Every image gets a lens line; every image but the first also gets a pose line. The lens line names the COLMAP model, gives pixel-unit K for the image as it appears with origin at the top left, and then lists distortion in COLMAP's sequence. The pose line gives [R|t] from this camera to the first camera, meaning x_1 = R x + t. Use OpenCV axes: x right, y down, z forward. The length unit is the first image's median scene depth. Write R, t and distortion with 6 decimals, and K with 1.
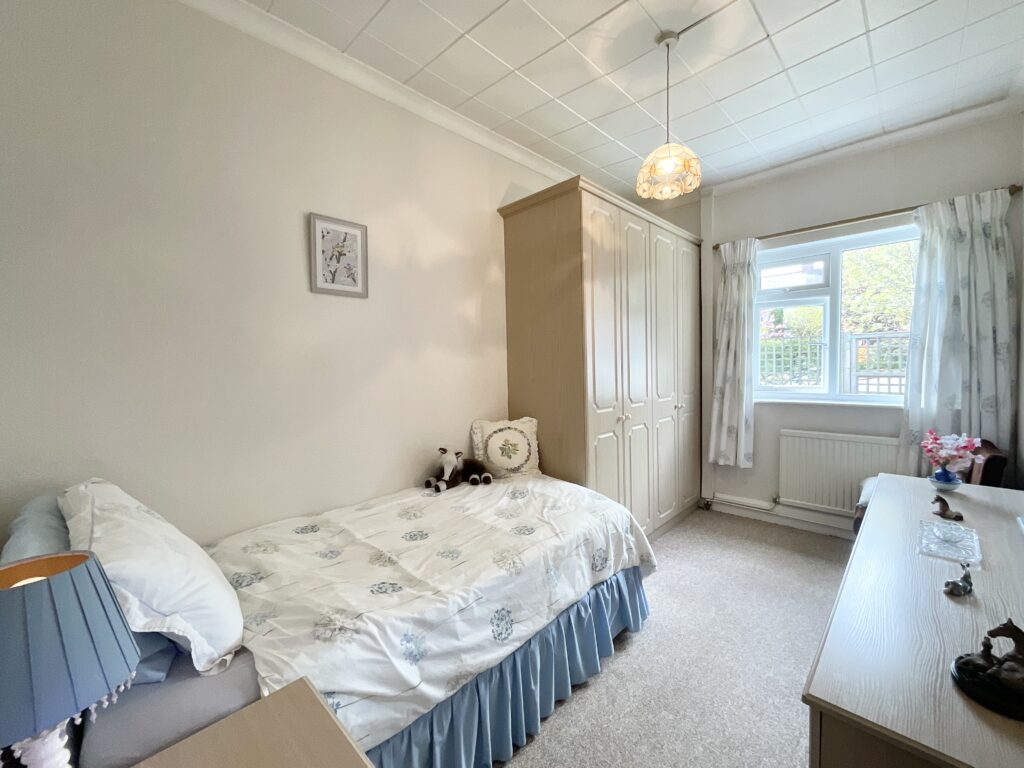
lens RADIAL K [[416.5, 0, 512.0], [0, 416.5, 384.0], [0, 0, 1]] dist [0.002249, 0.000314]
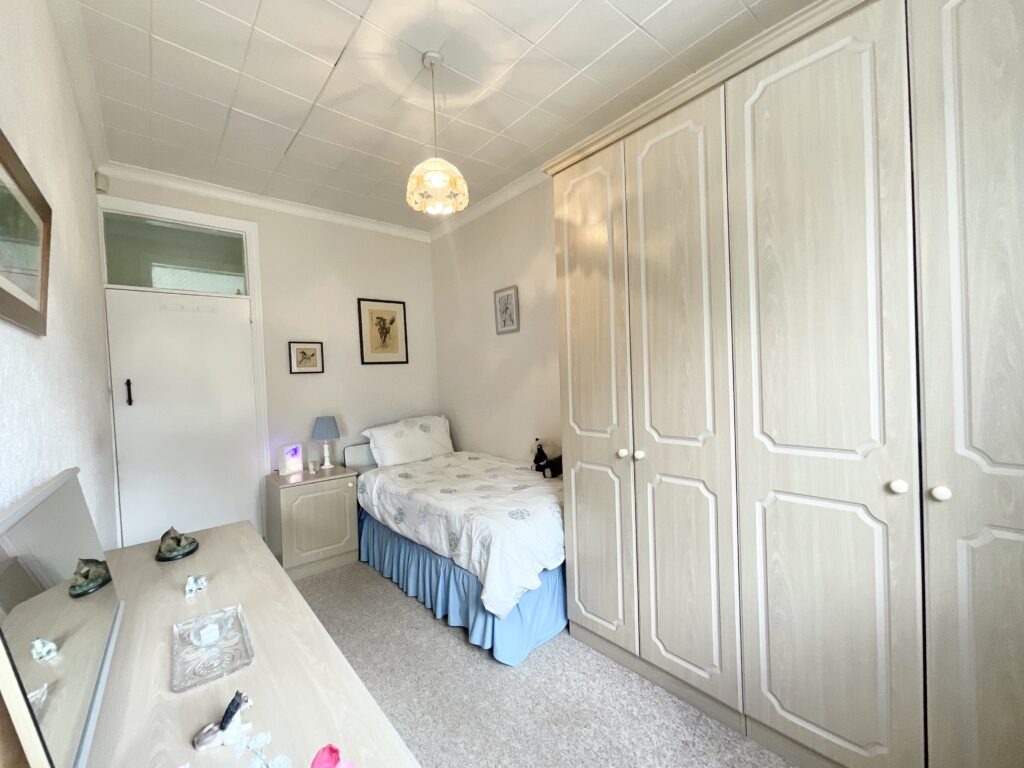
lens RADIAL K [[416.5, 0, 512.0], [0, 416.5, 384.0], [0, 0, 1]] dist [0.002249, 0.000314]
pose [[-0.090486, 0.036048, -0.995245, 1.268105], [-0.007121, 0.999296, 0.036843, -0.070539], [0.995872, 0.010421, -0.090165, 1.178796]]
